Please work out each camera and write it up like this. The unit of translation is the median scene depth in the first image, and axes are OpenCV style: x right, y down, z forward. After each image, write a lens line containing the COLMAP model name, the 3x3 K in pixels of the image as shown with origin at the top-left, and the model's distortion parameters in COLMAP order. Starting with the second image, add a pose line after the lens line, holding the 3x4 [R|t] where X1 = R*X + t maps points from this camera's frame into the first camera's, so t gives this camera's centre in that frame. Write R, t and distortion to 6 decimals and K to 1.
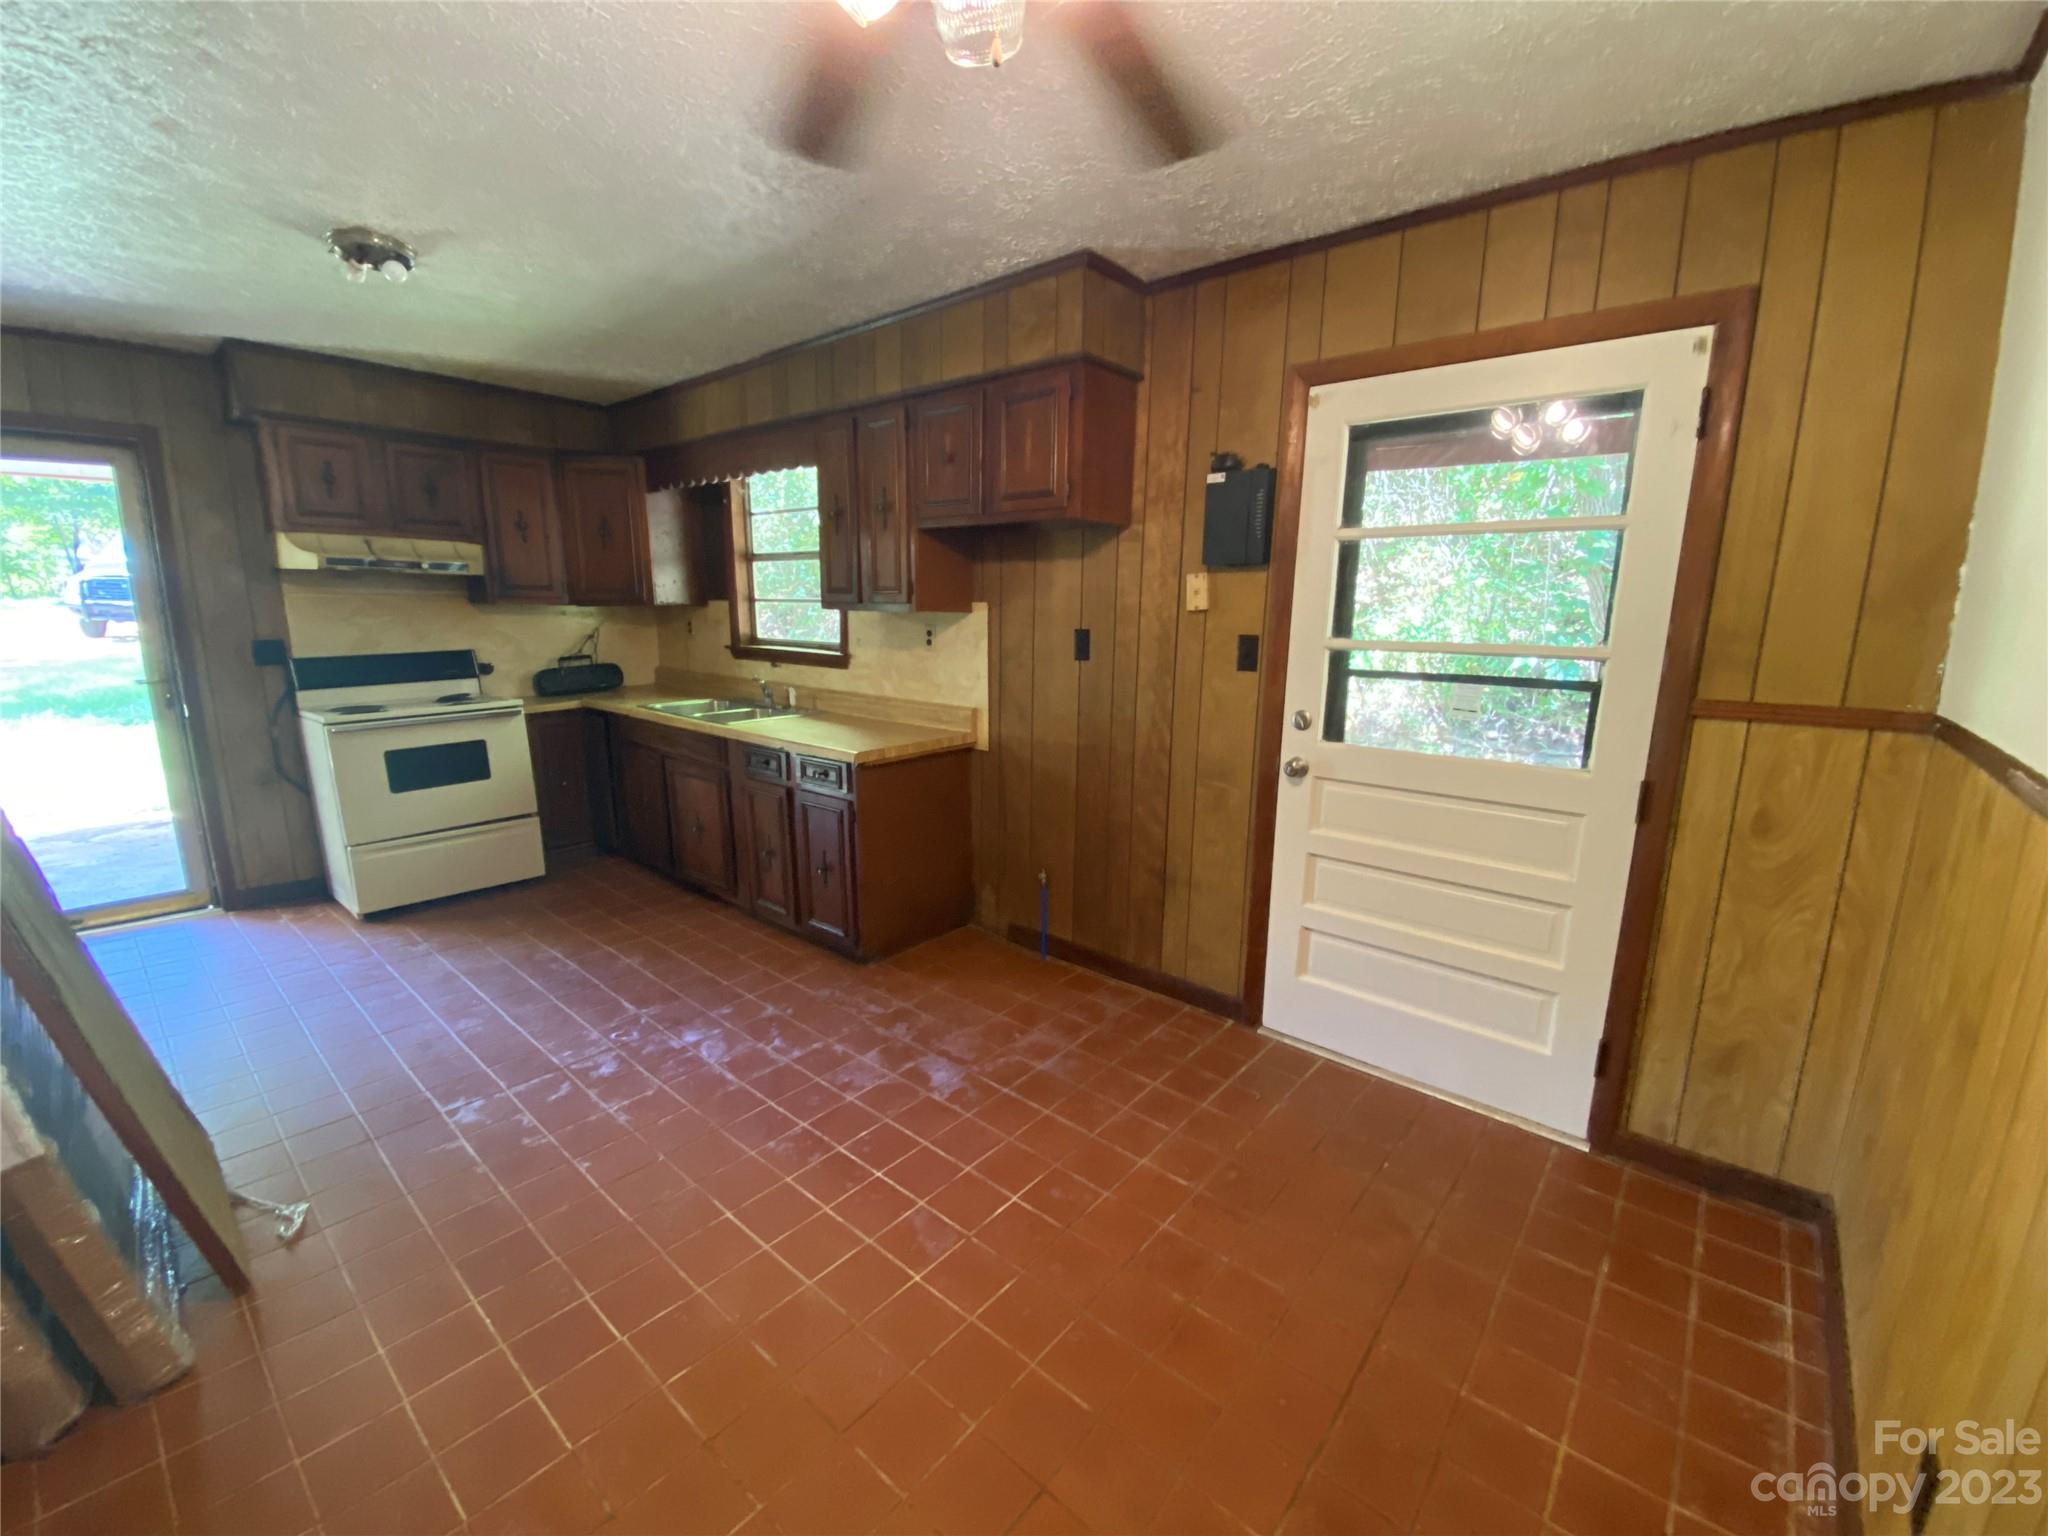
lens RADIAL K [[837.3, 0, 1019.5], [0, 837.3, 769.5], [0, 0, 1]] dist [-0.028422, -0.001408]
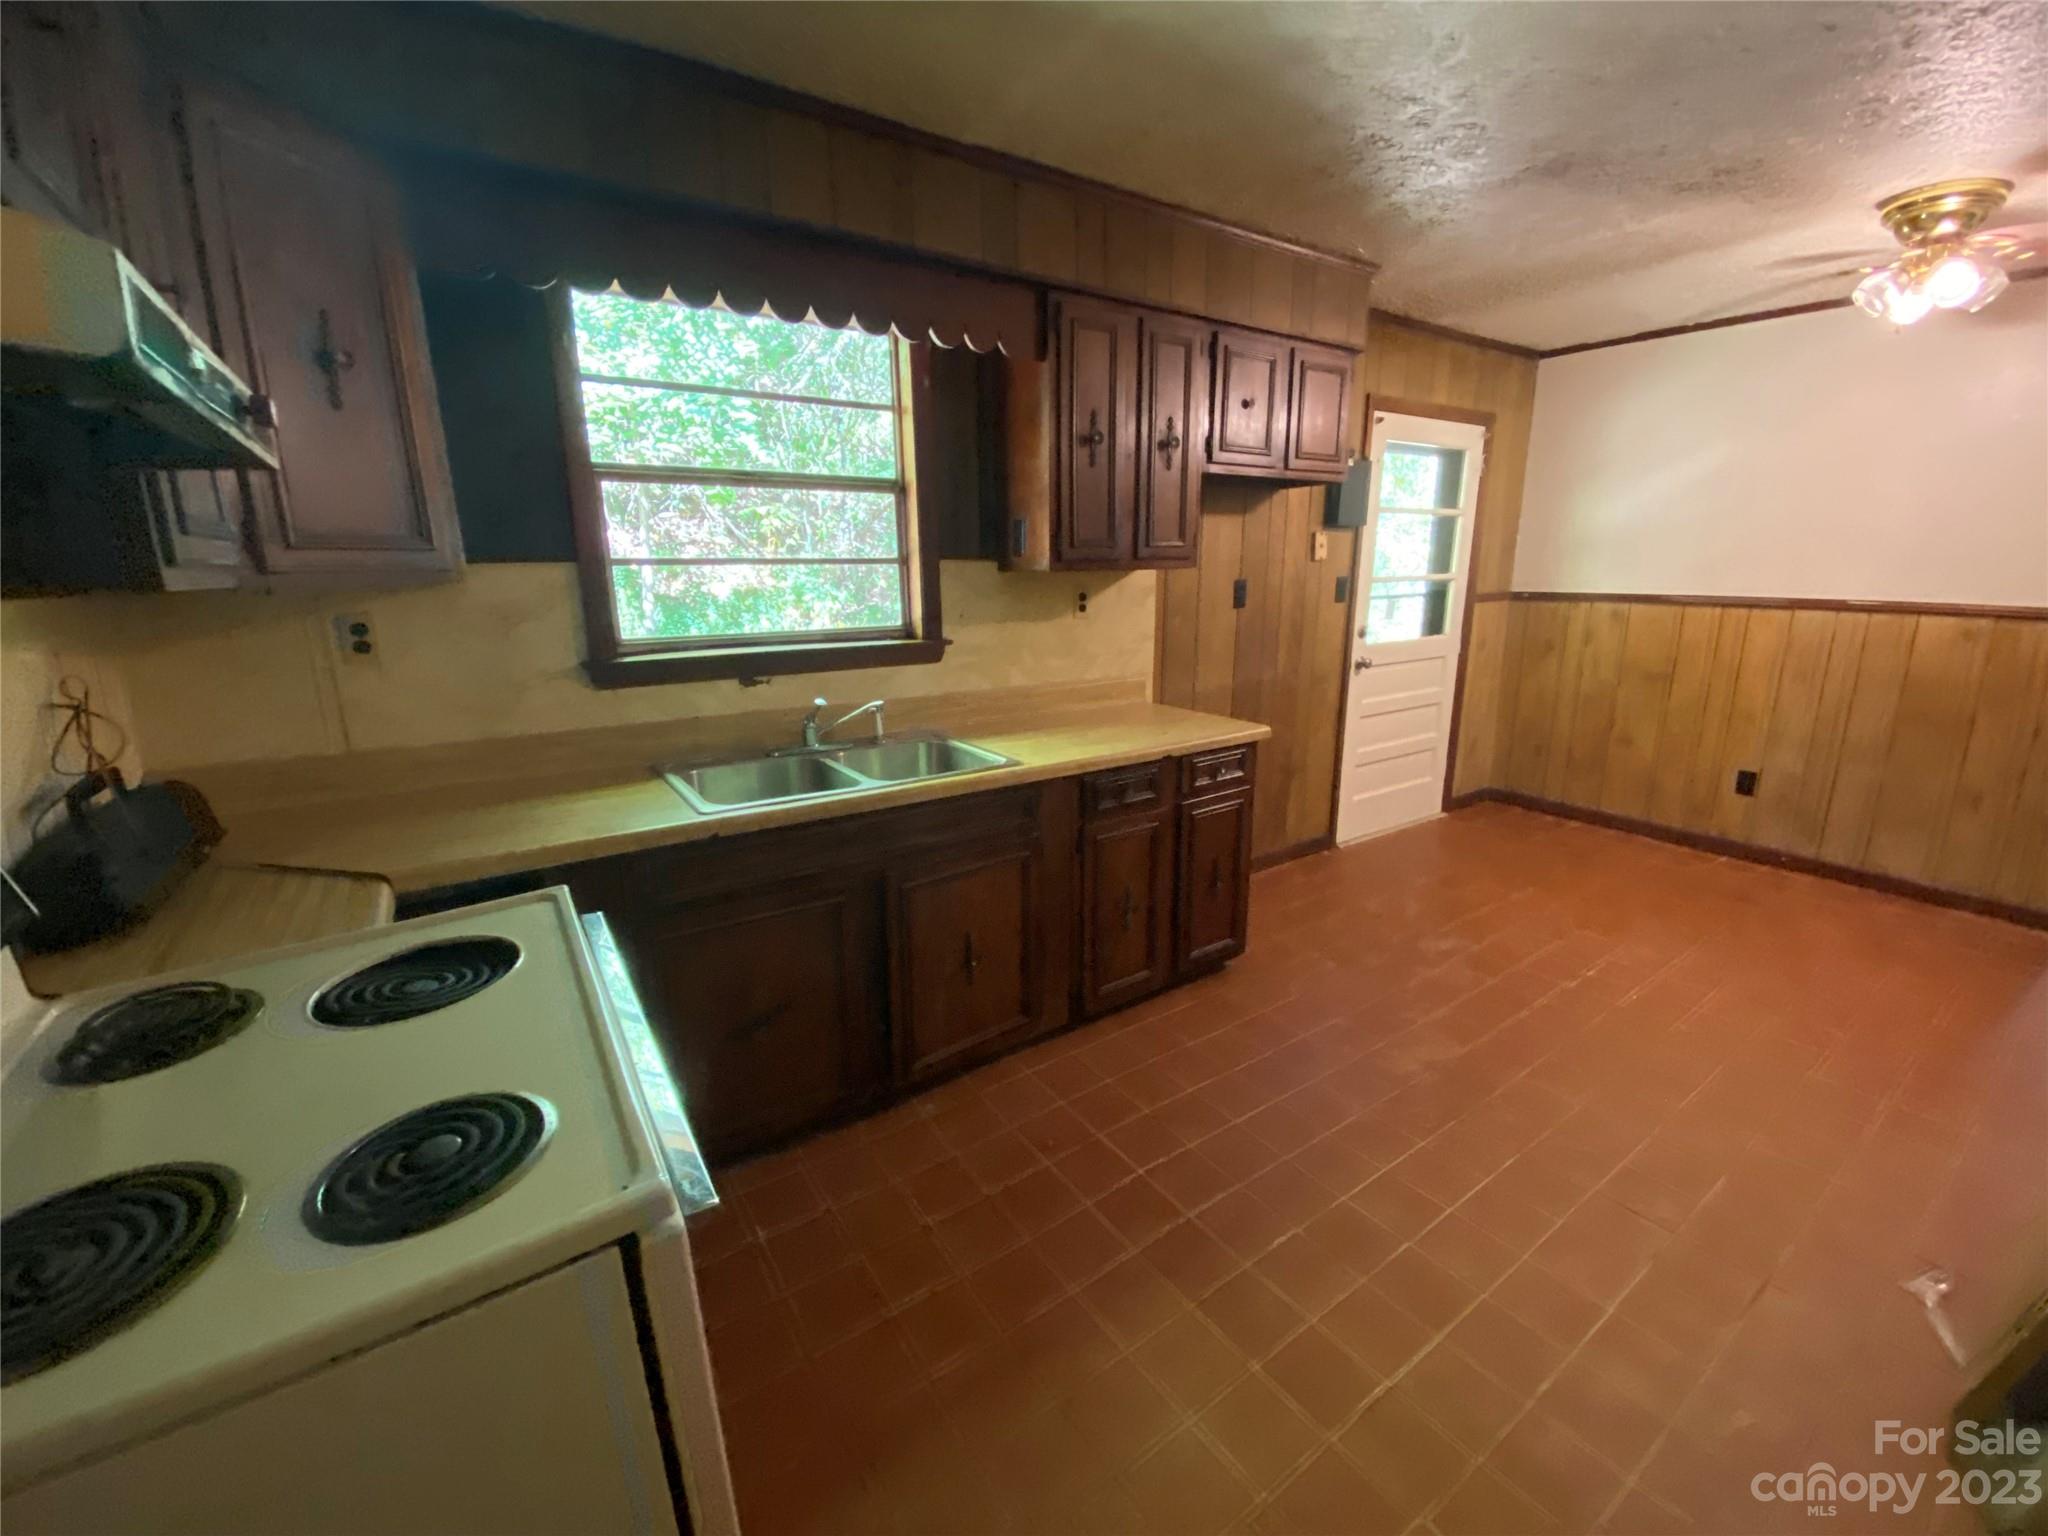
lens RADIAL K [[837.3, 0, 1020.0], [0, 837.3, 773.5], [0, 0, 1]] dist [-0.028422, -0.001408]
pose [[0.262678, -0.248212, 0.932412, -0.972699], [0.204431, 0.958724, 0.197624, -0.177540], [-0.942979, 0.138702, 0.302578, 0.862411]]
